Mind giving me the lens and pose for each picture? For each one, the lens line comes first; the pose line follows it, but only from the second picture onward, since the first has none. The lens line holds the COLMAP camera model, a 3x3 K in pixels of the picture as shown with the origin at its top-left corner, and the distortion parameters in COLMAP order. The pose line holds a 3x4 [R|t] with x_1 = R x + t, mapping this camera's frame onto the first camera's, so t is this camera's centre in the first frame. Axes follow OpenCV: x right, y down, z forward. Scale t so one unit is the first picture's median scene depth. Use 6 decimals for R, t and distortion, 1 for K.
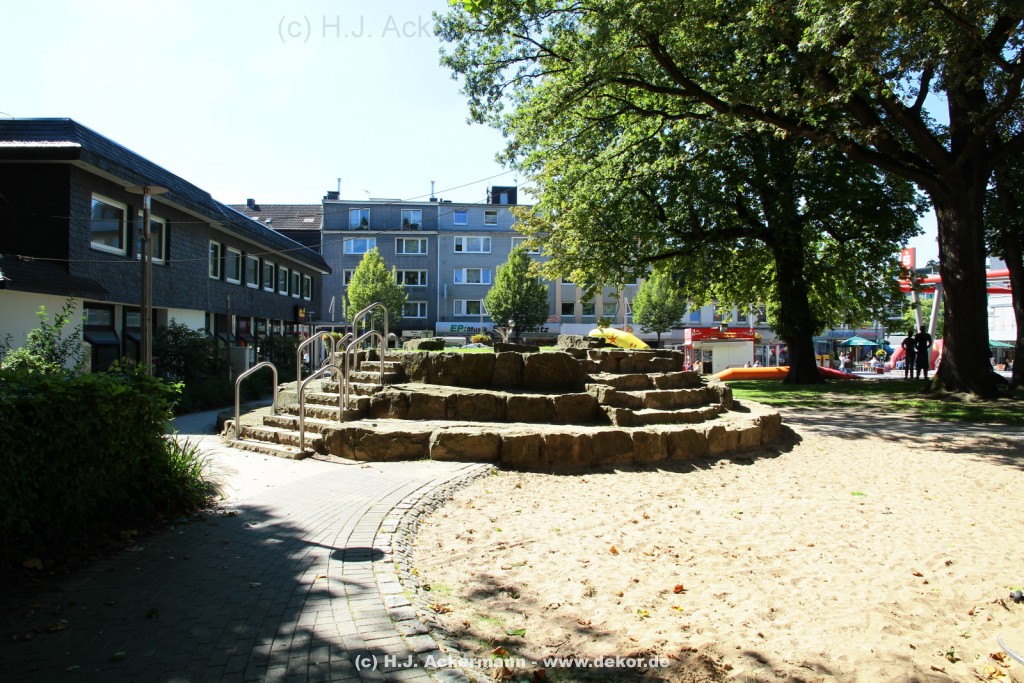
lens RADIAL K [[725.1, 0, 511.8], [0, 725.1, 344.4], [0, 0, 1]] dist [-0.103525, 0.003244]
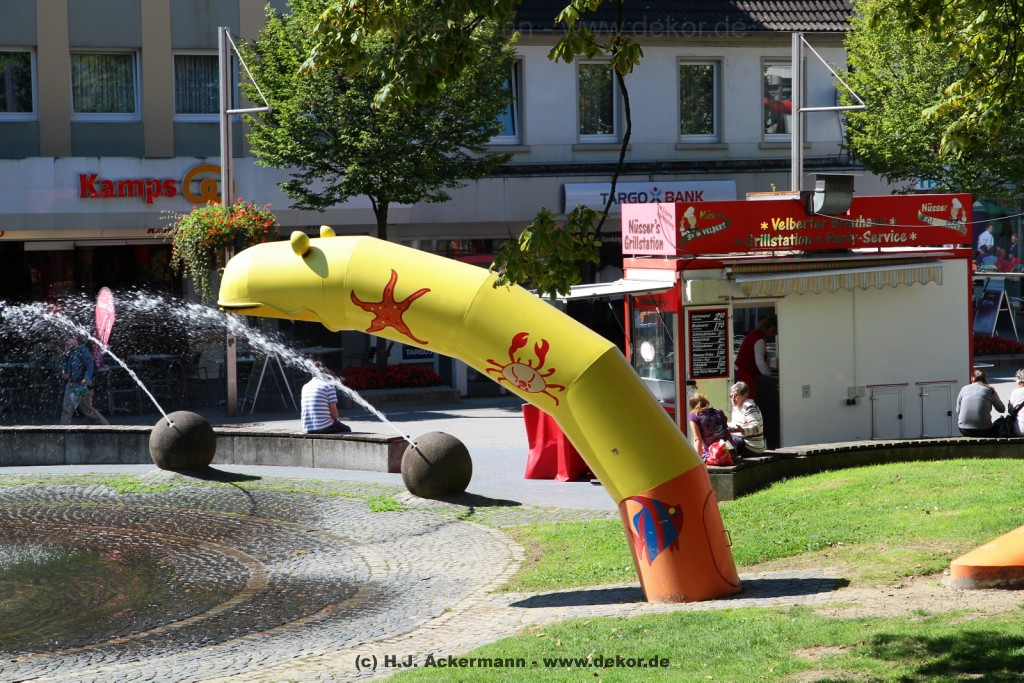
lens RADIAL K [[2807.5, 0, 511.3], [0, 2807.5, 342.0], [0, 0, 1]] dist [-0.005577, 0.000000]
pose [[0.942257, -0.038837, 0.332631, -0.140644], [0.020541, 0.998085, 0.058346, -0.109504], [-0.334261, -0.048145, 0.941250, 1.173914]]
